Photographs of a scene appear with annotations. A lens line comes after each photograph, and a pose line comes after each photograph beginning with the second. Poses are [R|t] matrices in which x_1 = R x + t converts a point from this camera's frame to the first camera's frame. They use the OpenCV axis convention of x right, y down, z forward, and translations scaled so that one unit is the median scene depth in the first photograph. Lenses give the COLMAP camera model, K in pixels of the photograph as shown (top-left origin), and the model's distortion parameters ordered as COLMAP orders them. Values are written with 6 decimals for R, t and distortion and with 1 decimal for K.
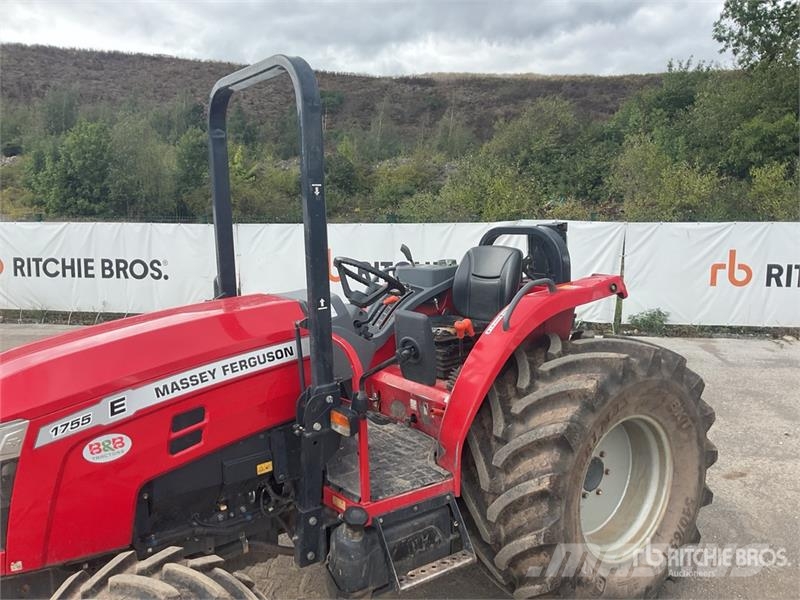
lens RADIAL K [[659.0, 0, 398.8], [0, 659.0, 295.5], [0, 0, 1]] dist [0.118666, -0.251681]
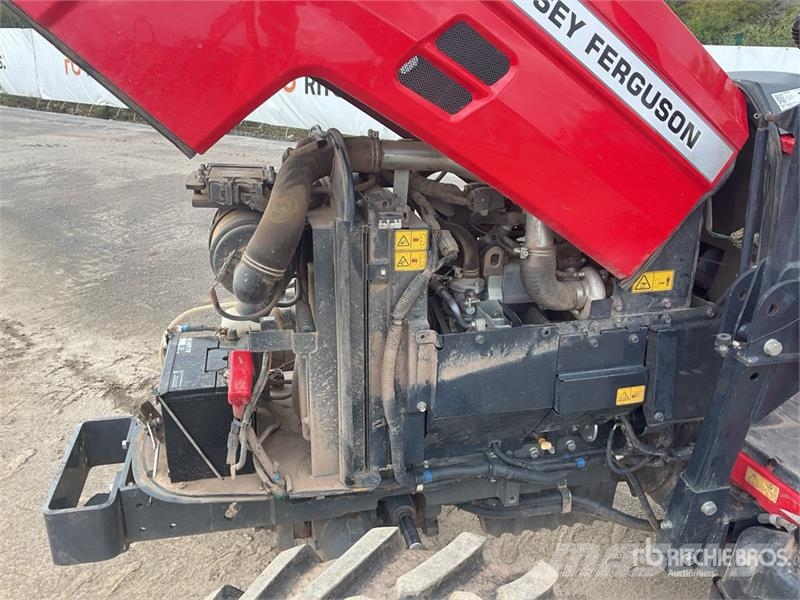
lens RADIAL K [[659.0, 0, 398.8], [0, 659.0, 295.5], [0, 0, 1]] dist [0.118666, -0.251681]
pose [[0.918593, 0.164276, -0.359445, -0.151341], [-0.080090, 0.968022, 0.237735, 0.054087], [0.387005, -0.189594, 0.902375, 0.360924]]
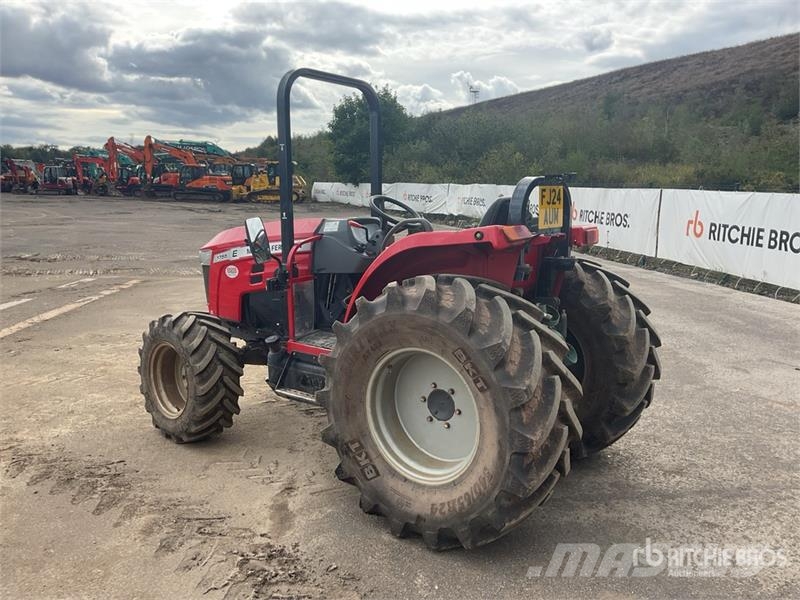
lens RADIAL K [[659.1, 0, 397.2], [0, 659.1, 298.3], [0, 0, 1]] dist [0.110865, -0.216175]
pose [[0.301234, 0.170741, -0.938139, 1.209423], [-0.138179, 0.981270, 0.134222, -0.035925], [0.943485, 0.089199, 0.319185, 0.556161]]
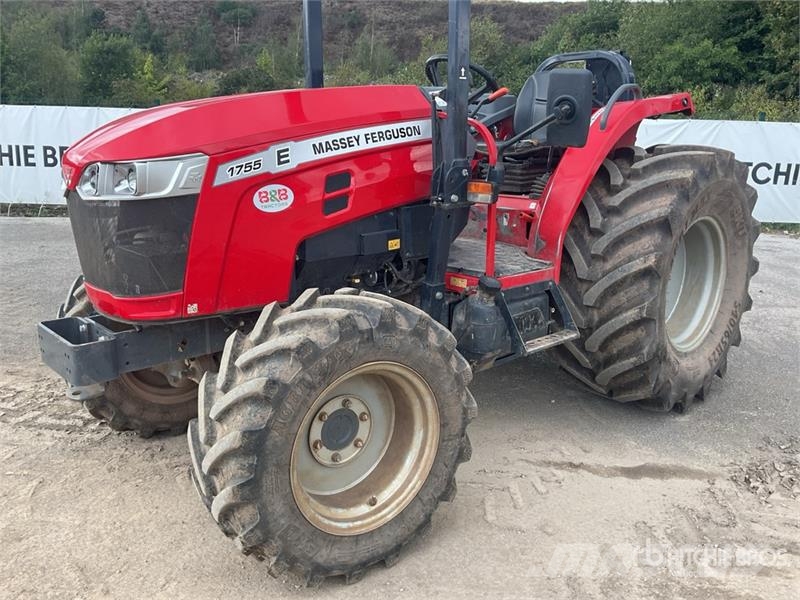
lens RADIAL K [[661.4, 0, 398.2], [0, 661.4, 298.8], [0, 0, 1]] dist [0.070269, -0.125505]
pose [[0.991864, -0.004485, 0.127222, -0.255546], [-0.009356, 0.994108, 0.107992, 0.181762], [-0.126957, -0.108304, 0.985978, -0.015168]]
